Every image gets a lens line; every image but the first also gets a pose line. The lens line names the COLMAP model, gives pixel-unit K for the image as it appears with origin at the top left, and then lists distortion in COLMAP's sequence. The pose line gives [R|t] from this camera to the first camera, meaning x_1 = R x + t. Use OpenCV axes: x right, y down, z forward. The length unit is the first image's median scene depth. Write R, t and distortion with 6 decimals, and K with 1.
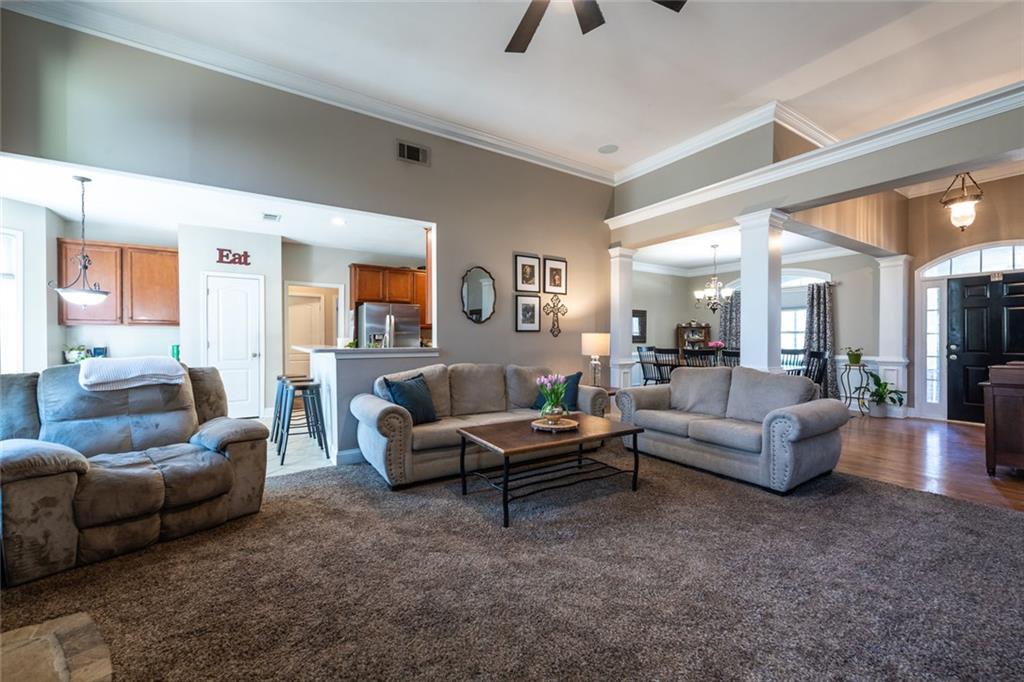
lens RADIAL K [[418.5, 0, 514.7], [0, 418.5, 341.7], [0, 0, 1]] dist [0.003037, -0.000121]
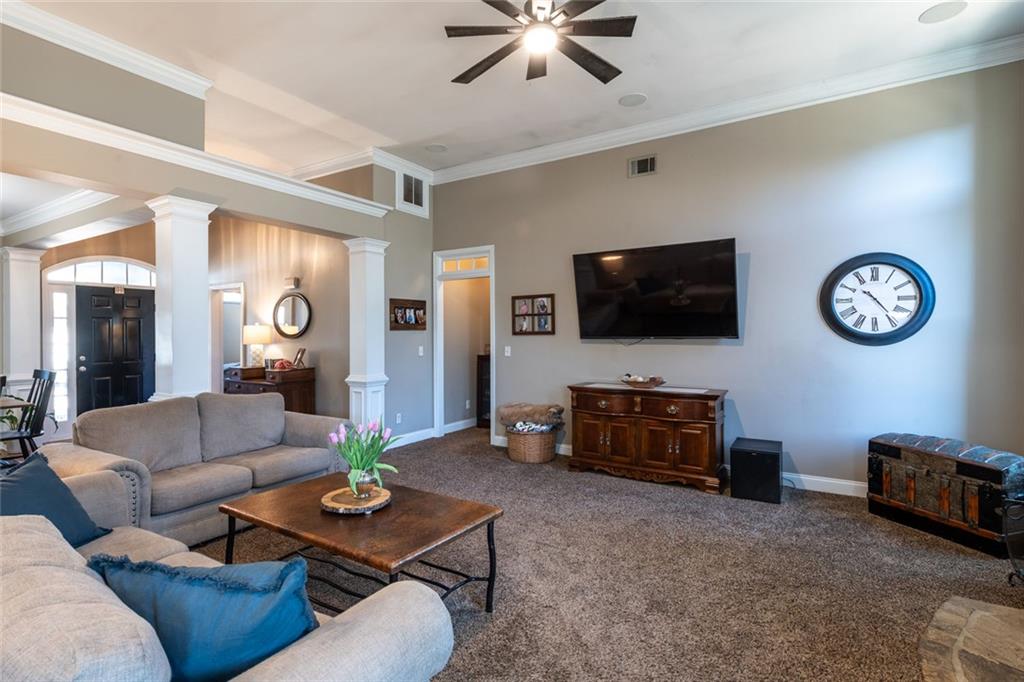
lens RADIAL K [[508.5, 0, 507.7], [0, 508.5, 336.7], [0, 0, 1]] dist [-0.003678, -0.000290]
pose [[-0.432686, -0.003519, 0.901538, -0.423144], [0.012445, 0.999874, 0.009876, -0.036146], [-0.901459, 0.015493, -0.432587, 0.654126]]
